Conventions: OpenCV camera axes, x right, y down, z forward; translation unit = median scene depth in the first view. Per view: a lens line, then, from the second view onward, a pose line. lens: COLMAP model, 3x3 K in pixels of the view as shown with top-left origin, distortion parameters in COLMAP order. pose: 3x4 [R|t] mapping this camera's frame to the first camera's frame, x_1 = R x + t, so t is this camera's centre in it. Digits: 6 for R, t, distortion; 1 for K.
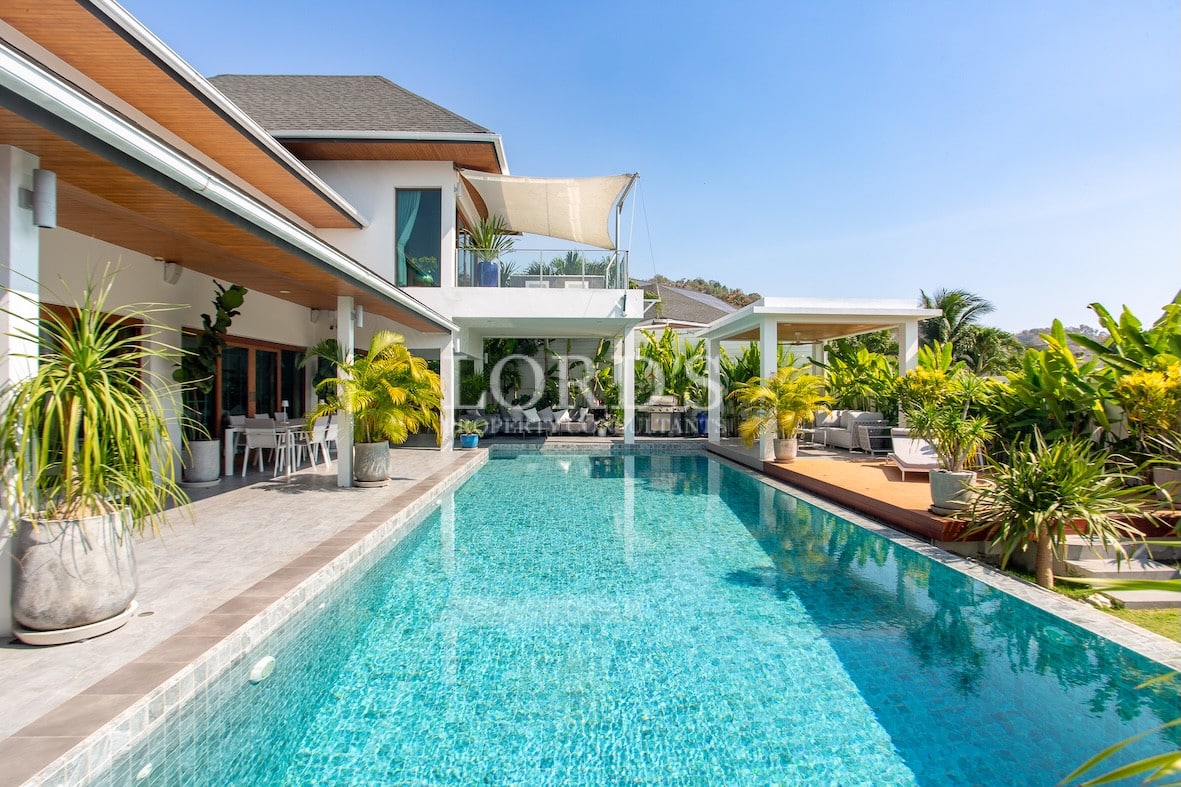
lens RADIAL K [[586.5, 0, 602.8], [0, 586.5, 389.8], [0, 0, 1]] dist [-0.051743, 0.012220]
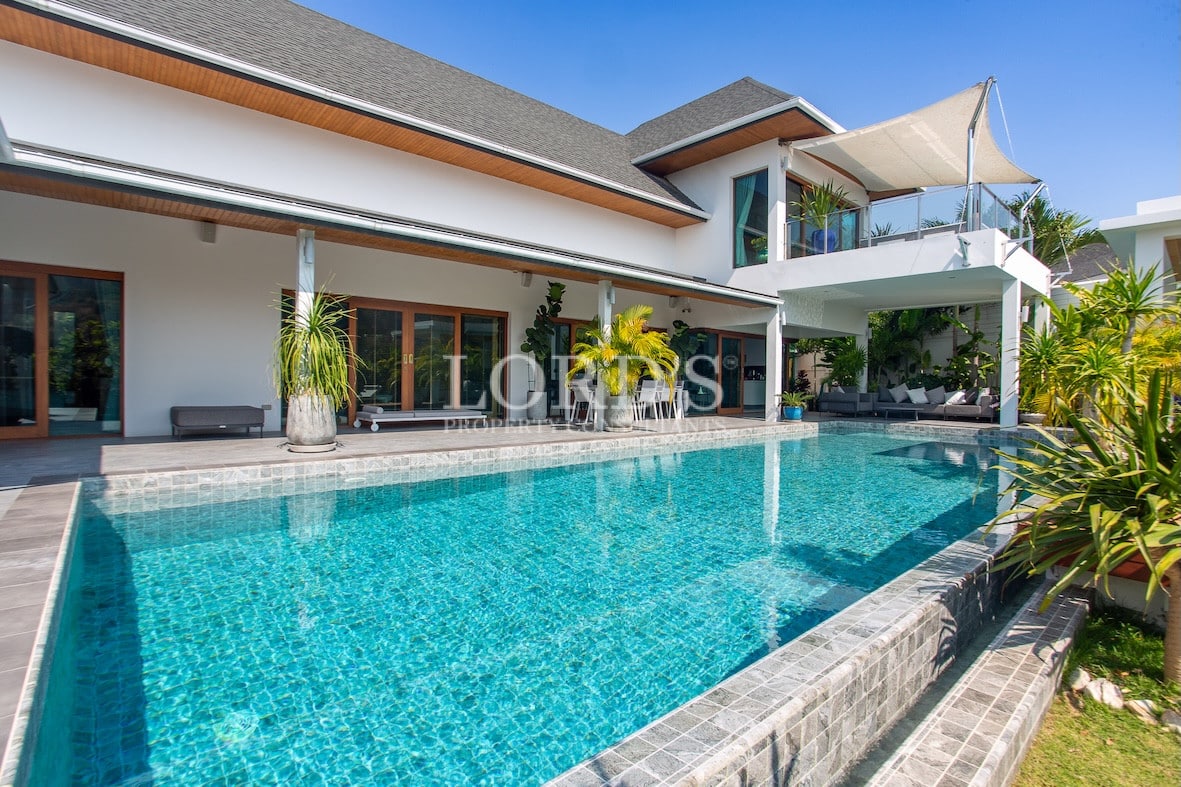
lens RADIAL K [[586.5, 0, 595.2], [0, 586.5, 392.5], [0, 0, 1]] dist [-0.051743, 0.012220]
pose [[0.609215, 0.020870, -0.792730, 0.357627], [-0.011905, 0.999782, 0.017172, 0.039163], [0.792916, -0.001024, 0.609330, 0.128888]]
